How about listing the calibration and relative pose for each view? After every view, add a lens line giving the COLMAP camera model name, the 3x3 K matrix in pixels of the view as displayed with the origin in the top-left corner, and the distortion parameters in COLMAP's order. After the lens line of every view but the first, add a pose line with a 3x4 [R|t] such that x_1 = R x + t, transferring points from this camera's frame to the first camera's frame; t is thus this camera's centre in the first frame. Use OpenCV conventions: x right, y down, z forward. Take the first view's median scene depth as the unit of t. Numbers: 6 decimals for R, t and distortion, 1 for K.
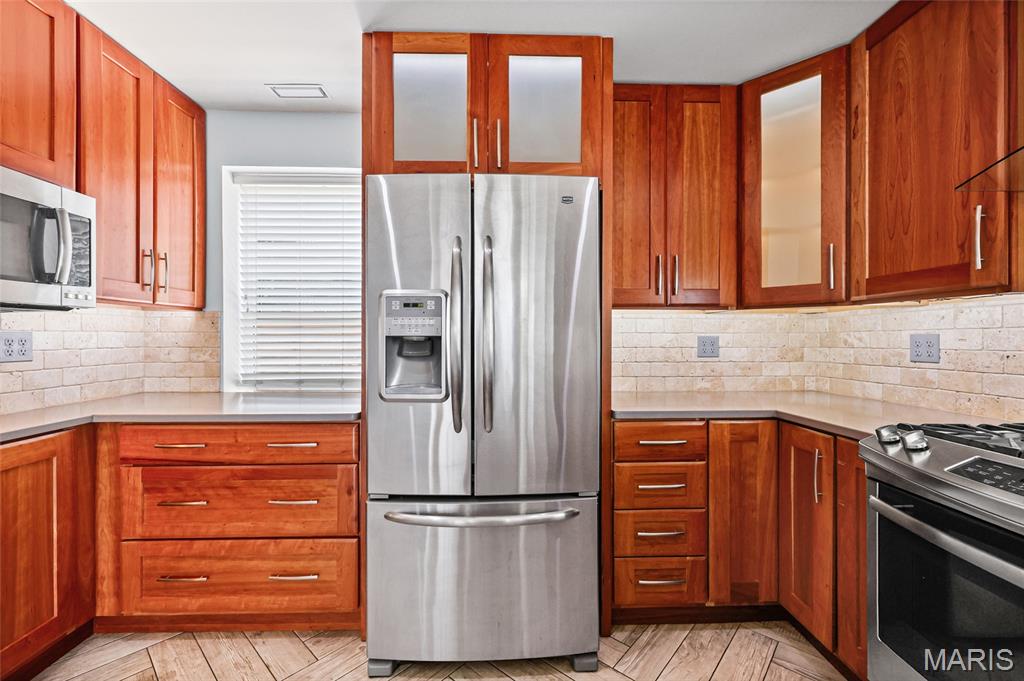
lens RADIAL K [[420.3, 0, 506.9], [0, 420.3, 338.2], [0, 0, 1]] dist [-0.000741, -0.000041]
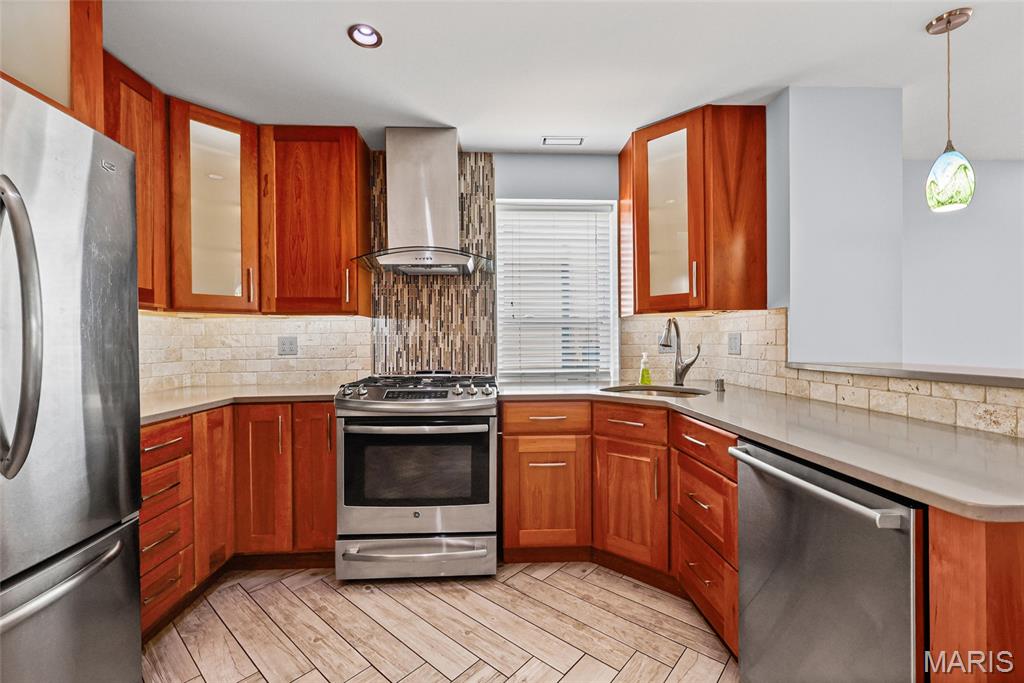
lens RADIAL K [[420.3, 0, 502.8], [0, 420.3, 340.9], [0, 0, 1]] dist [-0.000741, -0.000041]
pose [[0.015500, 0.001173, 0.999879, -0.560802], [0.010557, 0.999943, -0.001337, 0.017272], [-0.999824, 0.010576, 0.015487, 0.187673]]
